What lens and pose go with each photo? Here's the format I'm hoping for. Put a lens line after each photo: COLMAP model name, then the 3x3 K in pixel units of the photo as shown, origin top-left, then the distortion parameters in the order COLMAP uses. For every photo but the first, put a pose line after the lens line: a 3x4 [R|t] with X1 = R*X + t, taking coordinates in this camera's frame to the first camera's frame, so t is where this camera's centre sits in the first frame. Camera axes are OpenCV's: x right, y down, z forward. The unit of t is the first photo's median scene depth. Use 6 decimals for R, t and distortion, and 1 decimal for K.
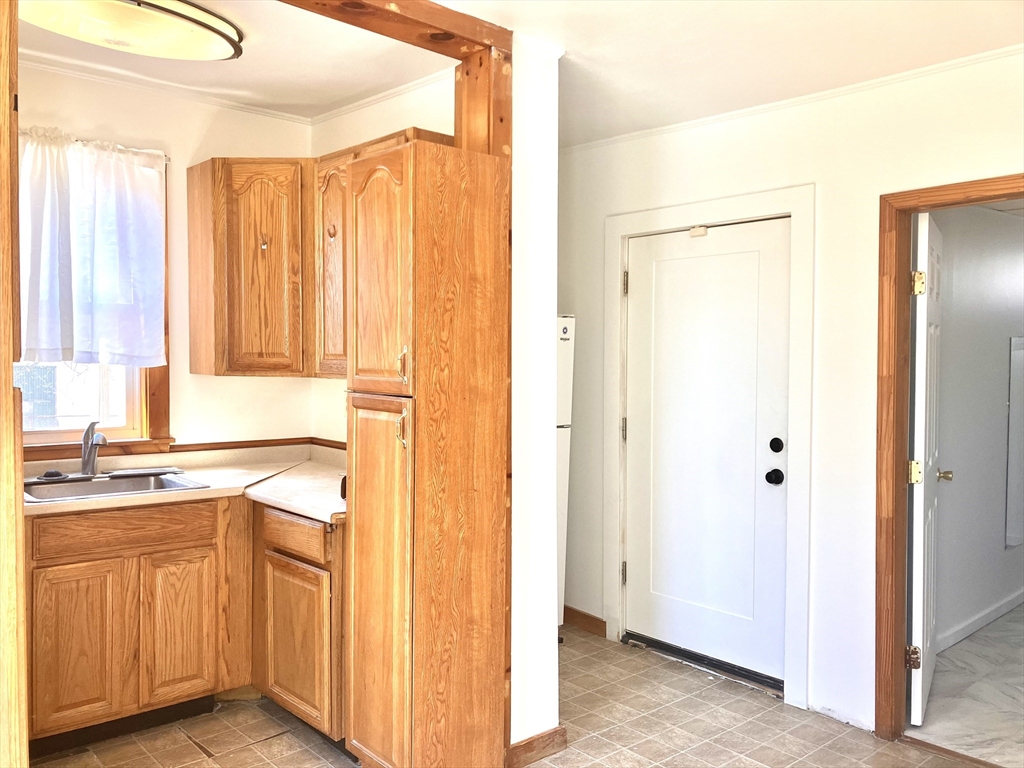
lens RADIAL K [[833.1, 0, 510.0], [0, 833.1, 390.4], [0, 0, 1]] dist [0.034943, -0.021994]
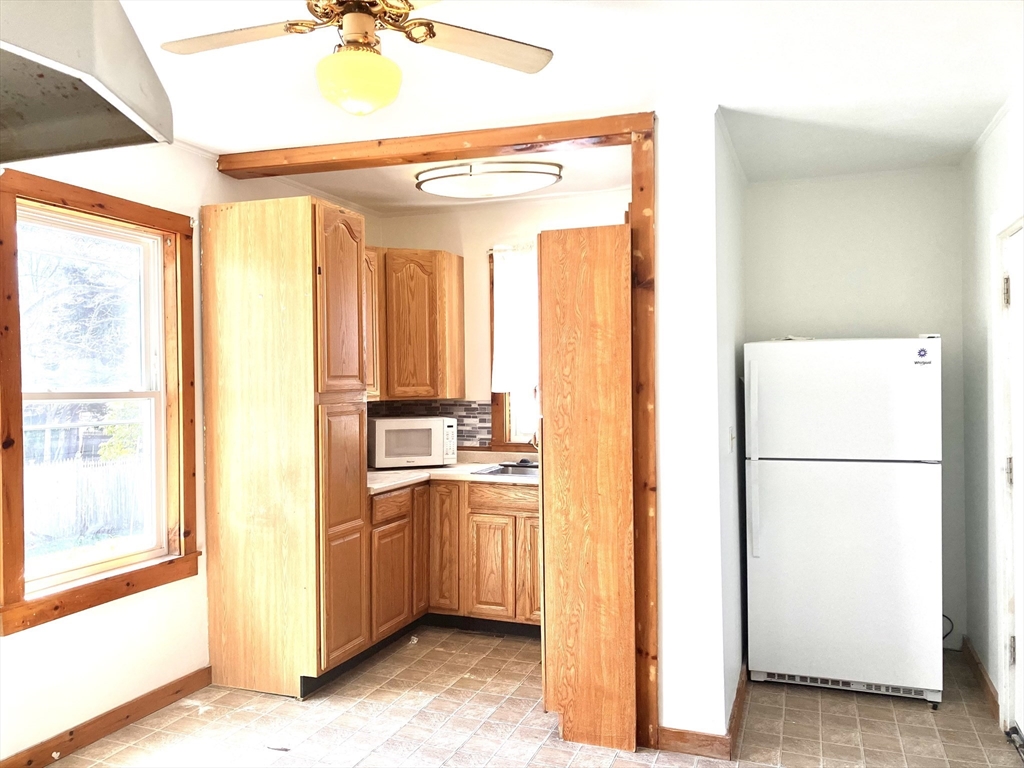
lens RADIAL K [[833.1, 0, 508.2], [0, 833.1, 379.6], [0, 0, 1]] dist [0.034943, -0.021994]
pose [[0.472448, -0.011088, -0.881289, 0.999085], [-0.022779, 0.999433, -0.024786, -0.017110], [0.881064, 0.031785, 0.471927, 0.288177]]
